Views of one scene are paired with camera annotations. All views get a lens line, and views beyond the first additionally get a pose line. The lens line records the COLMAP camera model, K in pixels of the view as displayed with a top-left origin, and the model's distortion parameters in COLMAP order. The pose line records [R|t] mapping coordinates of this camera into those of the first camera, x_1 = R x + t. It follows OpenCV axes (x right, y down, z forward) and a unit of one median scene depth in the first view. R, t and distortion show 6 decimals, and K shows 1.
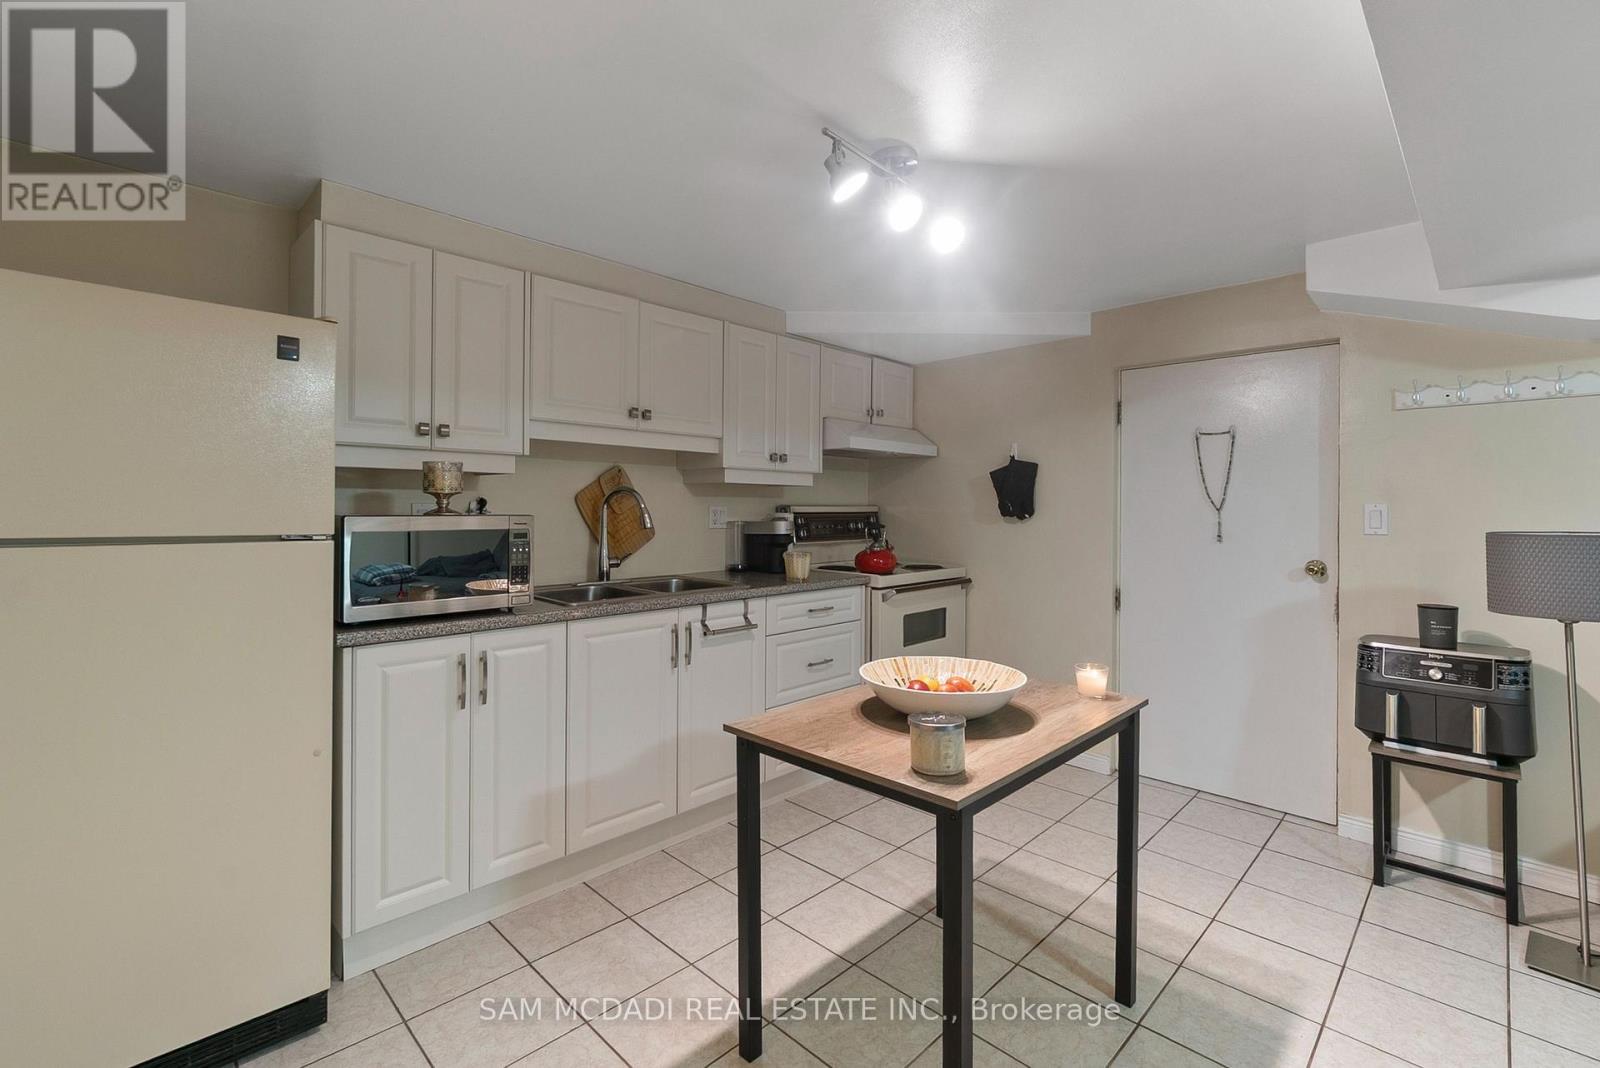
lens RADIAL K [[711.1, 0, 804.4], [0, 711.1, 507.5], [0, 0, 1]] dist [-0.011158, 0.000189]
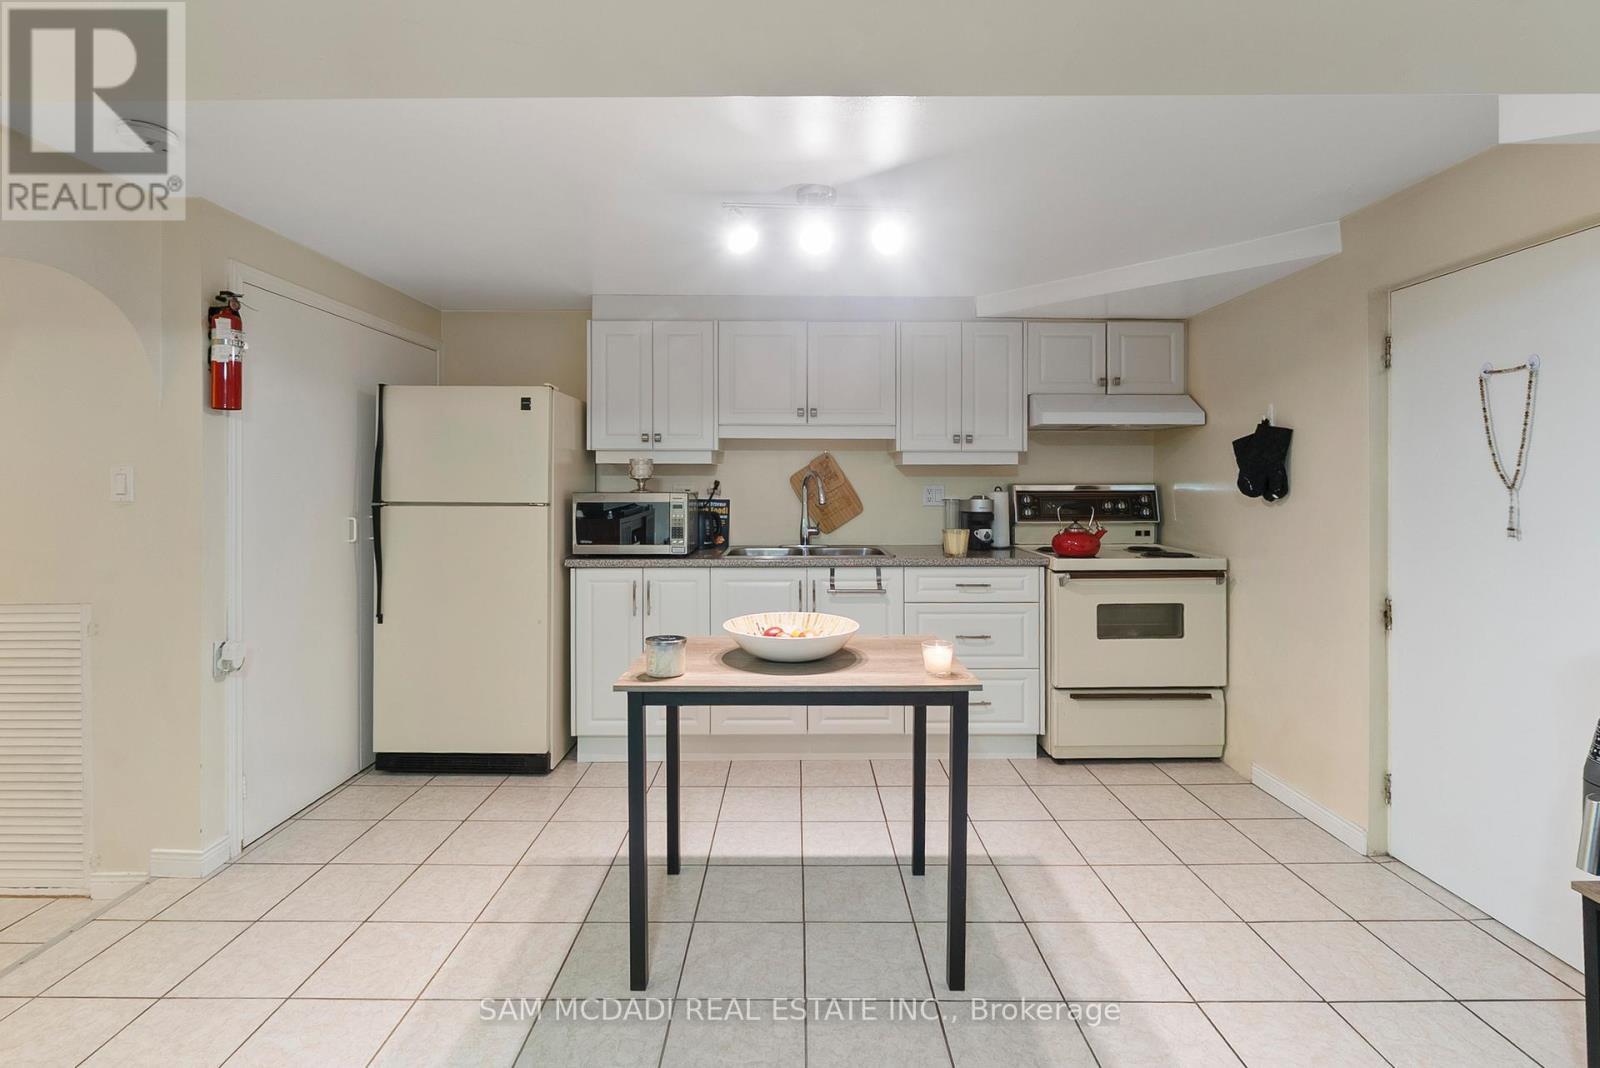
lens RADIAL K [[726.6, 0, 797.9], [0, 726.6, 487.0], [0, 0, 1]] dist [-0.023448, 0.000275]
pose [[0.702606, -0.002506, -0.711575, 0.585975], [0.003870, 0.999992, 0.000300, -0.000449], [0.711569, -0.002964, 0.702610, 0.080291]]
